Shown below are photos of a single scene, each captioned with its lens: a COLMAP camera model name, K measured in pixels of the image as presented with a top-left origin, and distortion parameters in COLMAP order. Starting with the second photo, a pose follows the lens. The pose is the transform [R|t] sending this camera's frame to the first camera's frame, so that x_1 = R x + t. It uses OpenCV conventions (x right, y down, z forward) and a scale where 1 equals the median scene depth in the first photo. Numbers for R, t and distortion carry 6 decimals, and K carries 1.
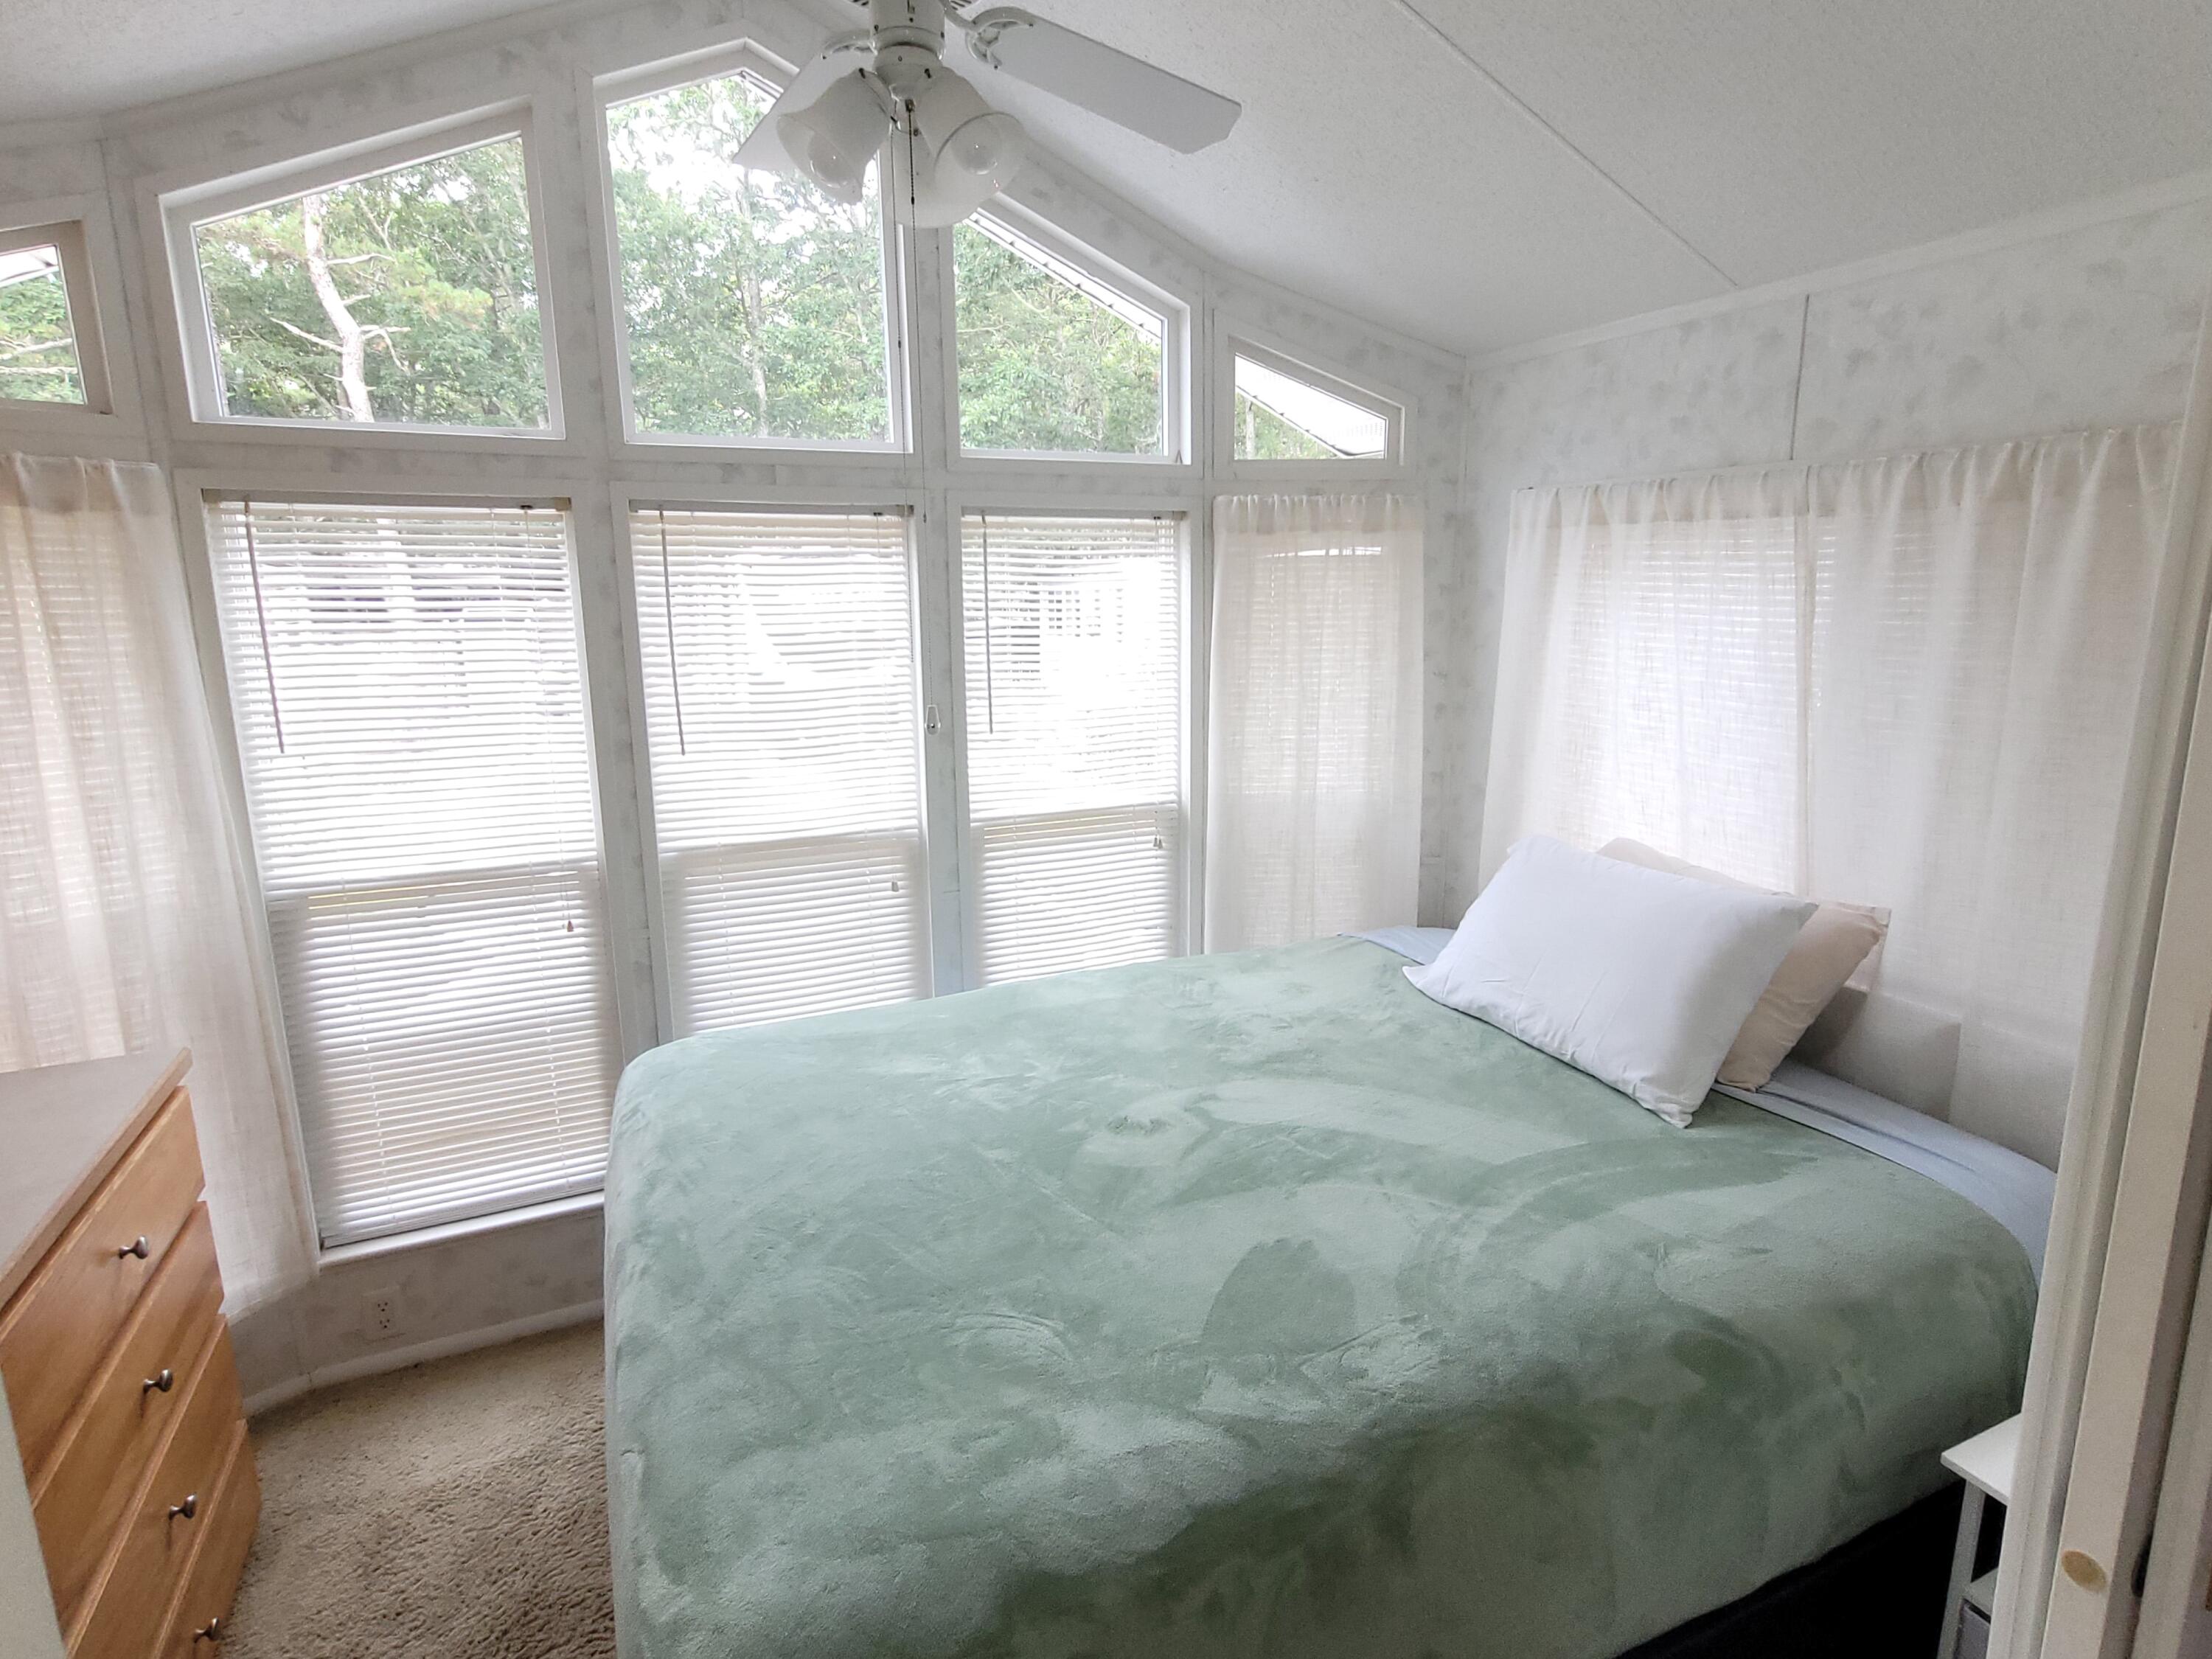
lens RADIAL K [[1134.0, 0, 1114.4], [0, 1134.0, 804.5], [0, 0, 1]] dist [0.005259, -0.003418]
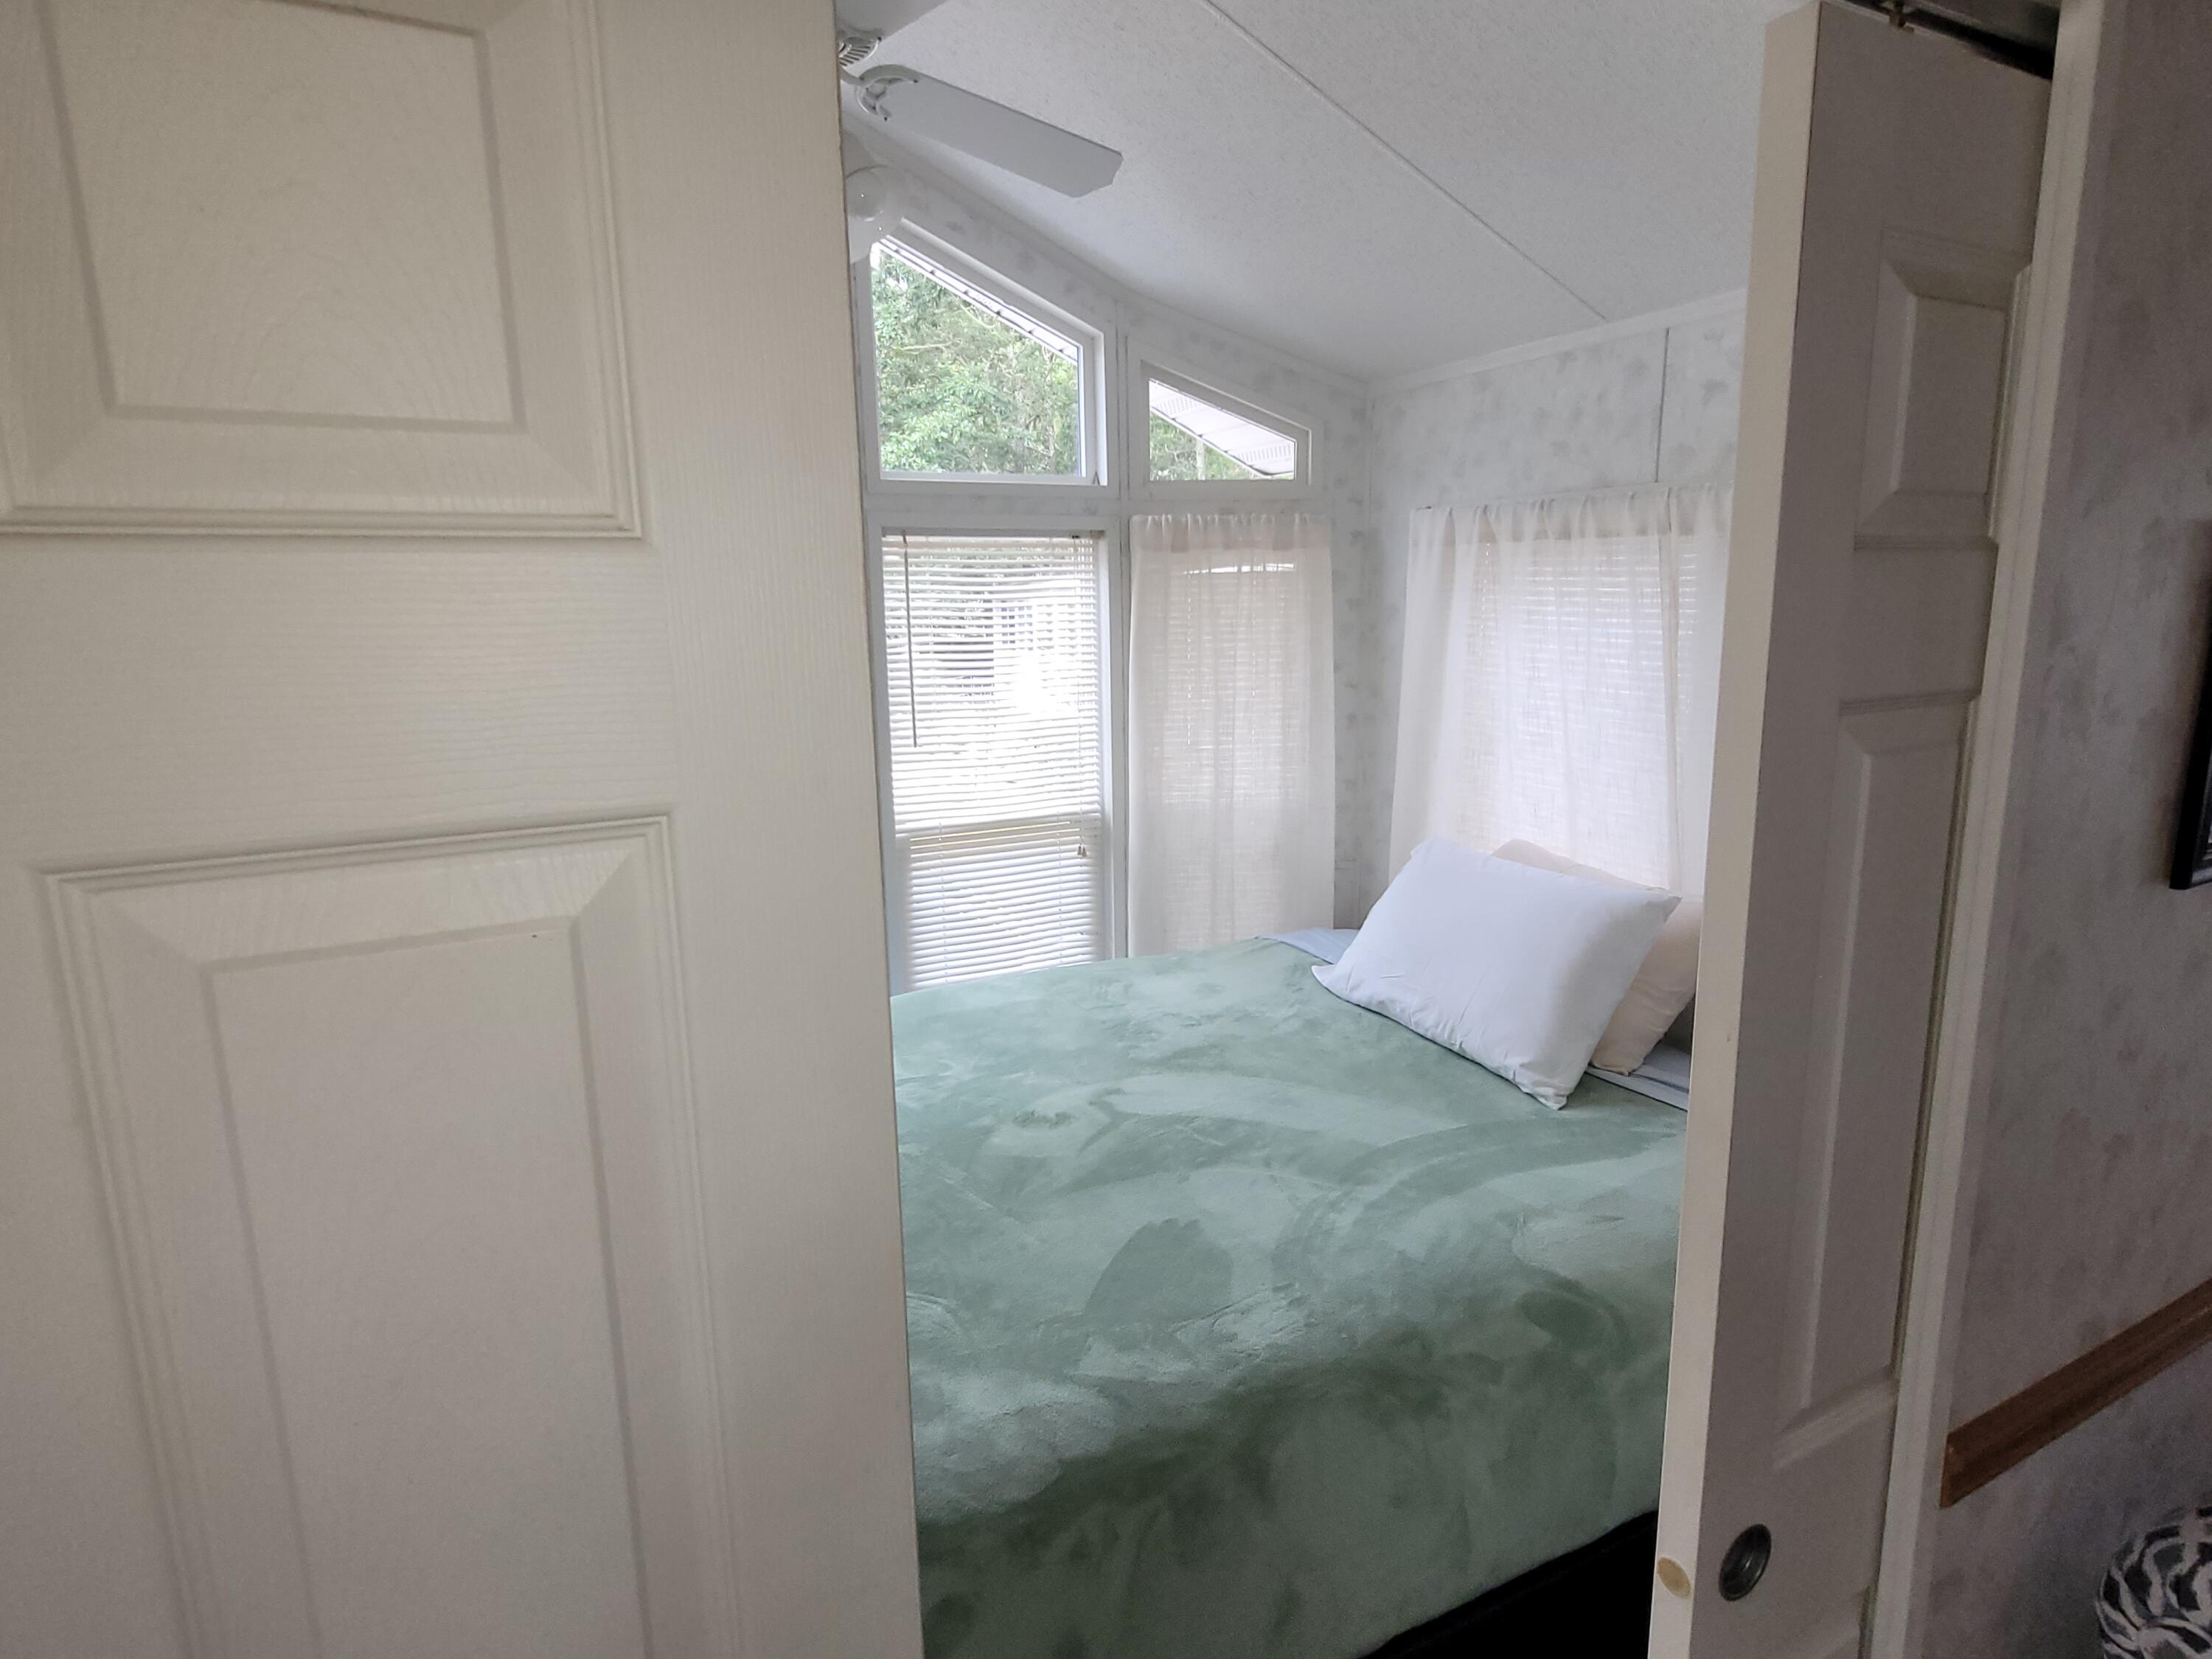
lens RADIAL K [[1134.0, 0, 1114.4], [0, 1134.0, 804.5], [0, 0, 1]] dist [0.005259, -0.003418]
pose [[0.999277, -0.012299, 0.035965, 0.041522], [0.012737, 0.999847, -0.011968, 0.005368], [-0.035812, 0.012418, 0.999281, -0.040271]]
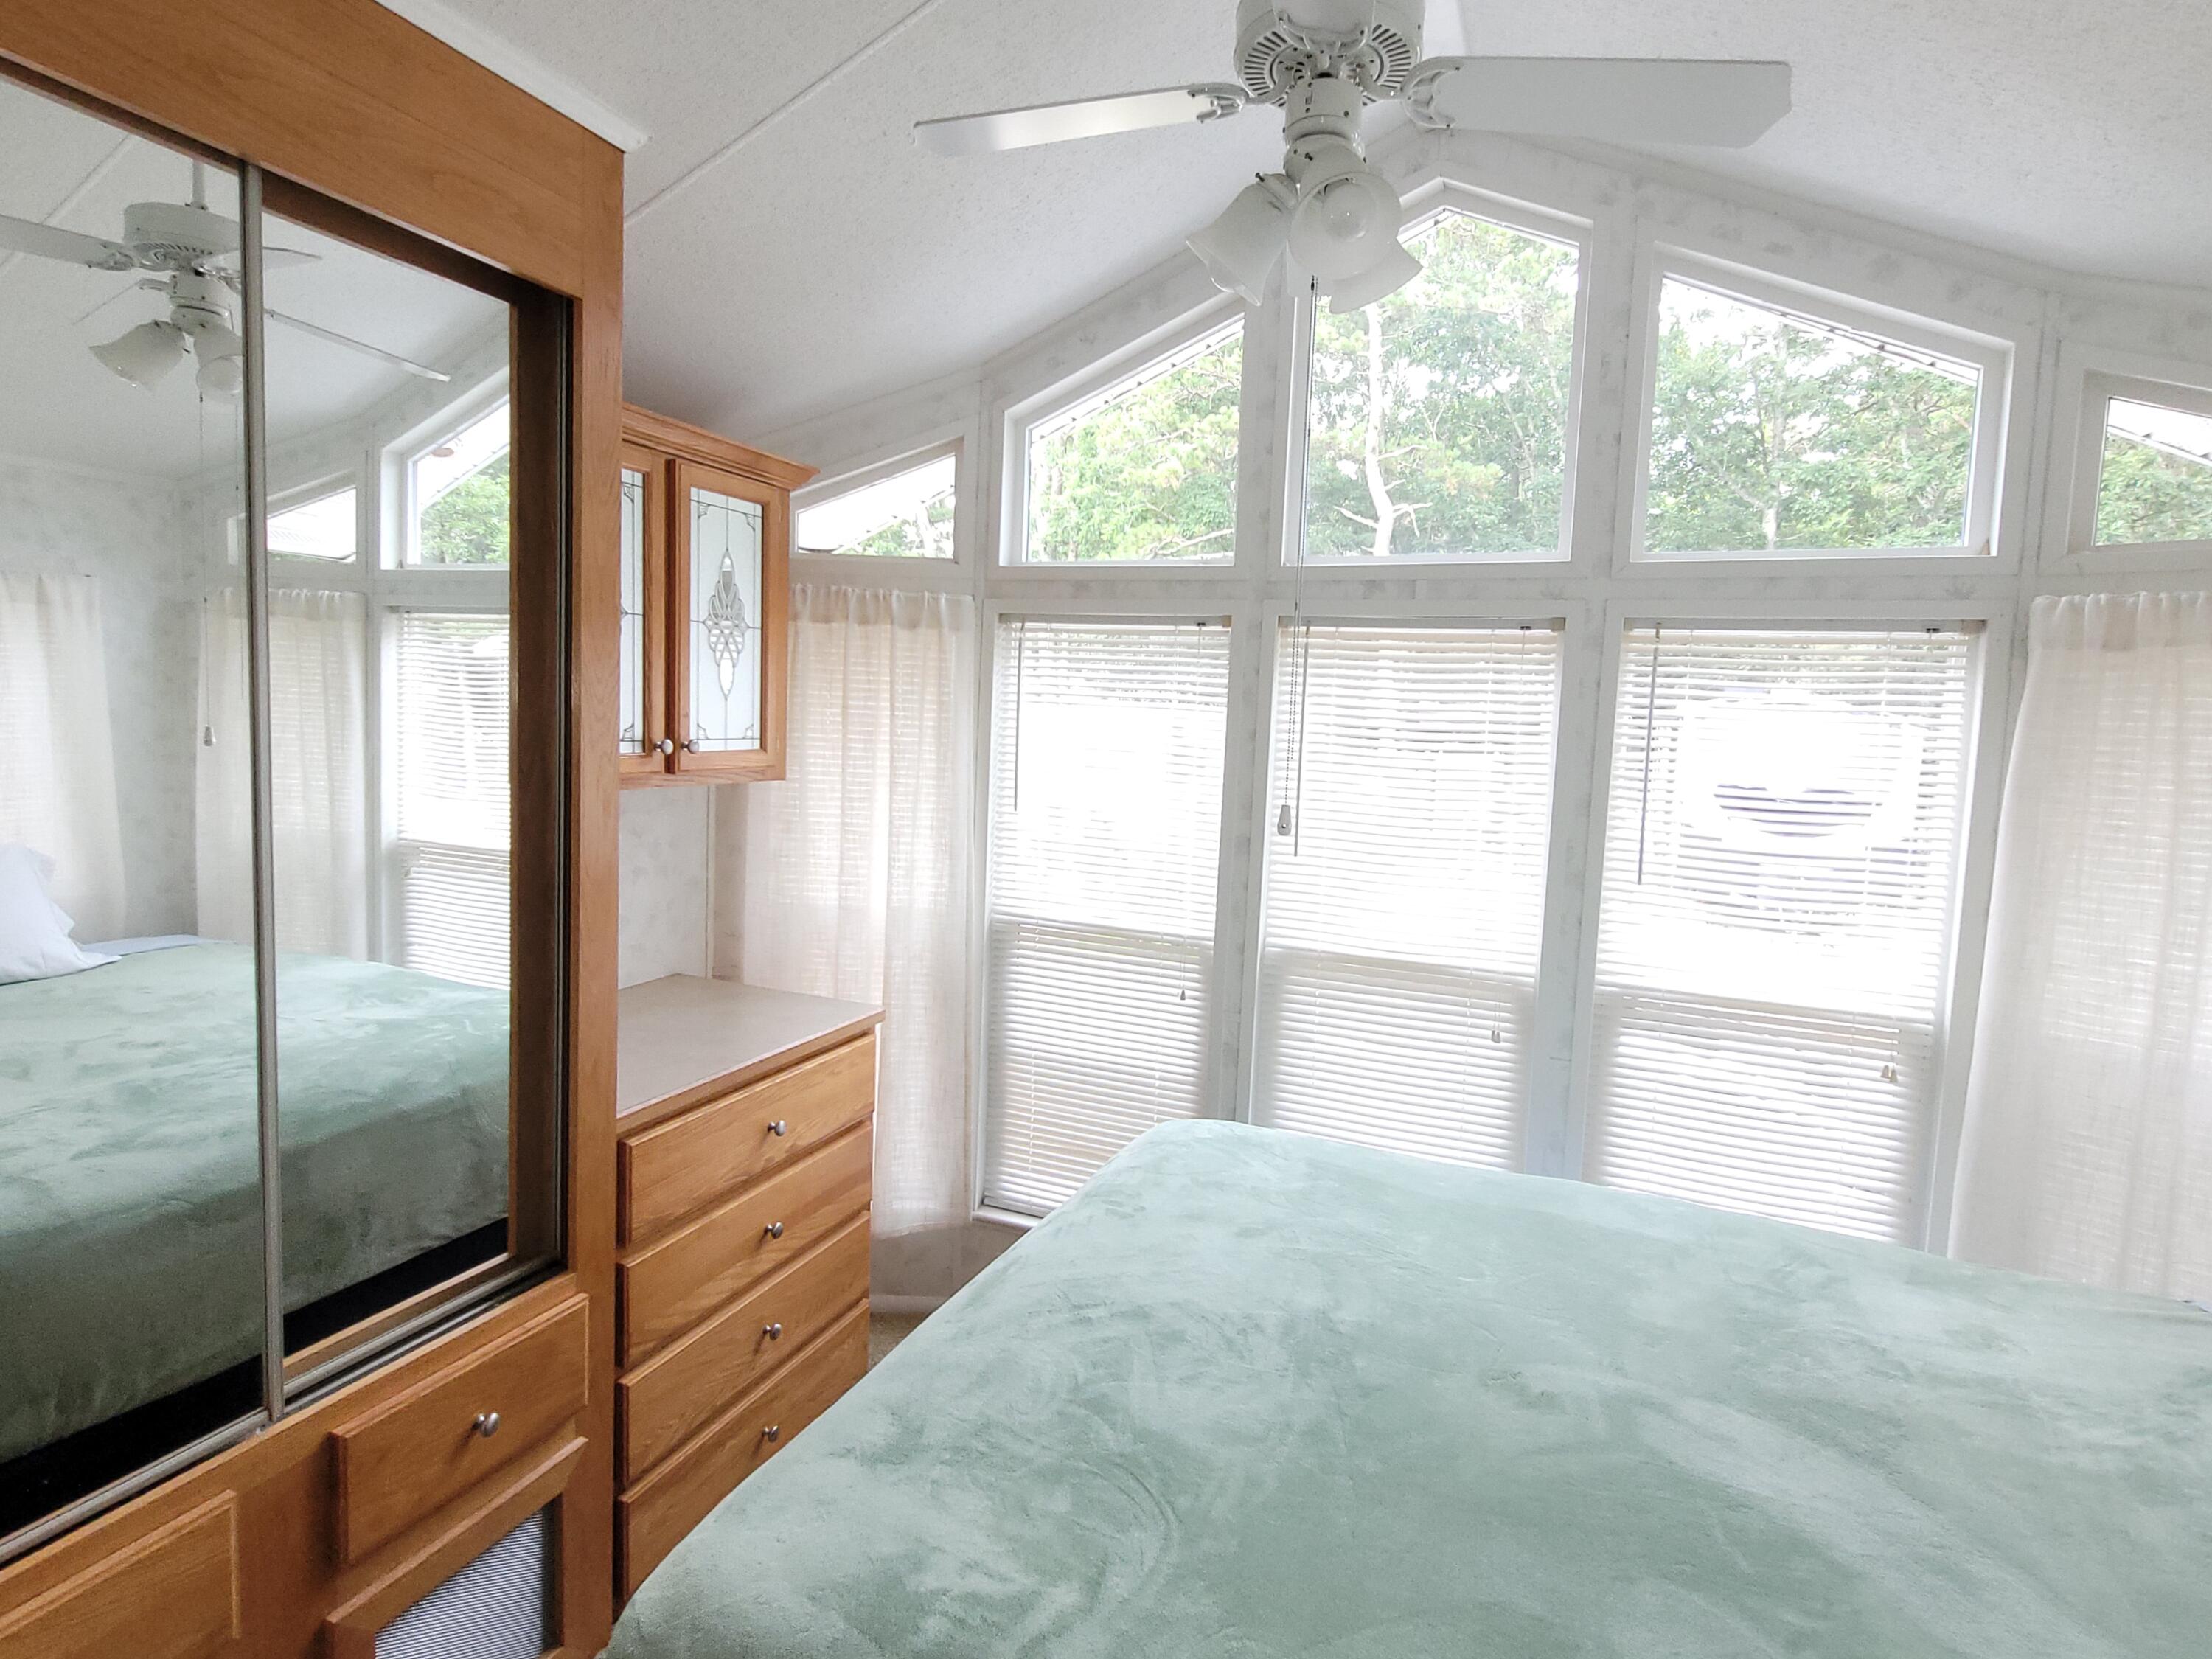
lens RADIAL K [[1134.0, 0, 1114.4], [0, 1134.0, 804.5], [0, 0, 1]] dist [0.005259, -0.003418]
pose [[0.680798, 0.095178, -0.726262, 0.280654], [-0.185979, 0.981490, -0.045710, -0.012695], [0.708468, 0.166189, 0.685897, 0.177116]]
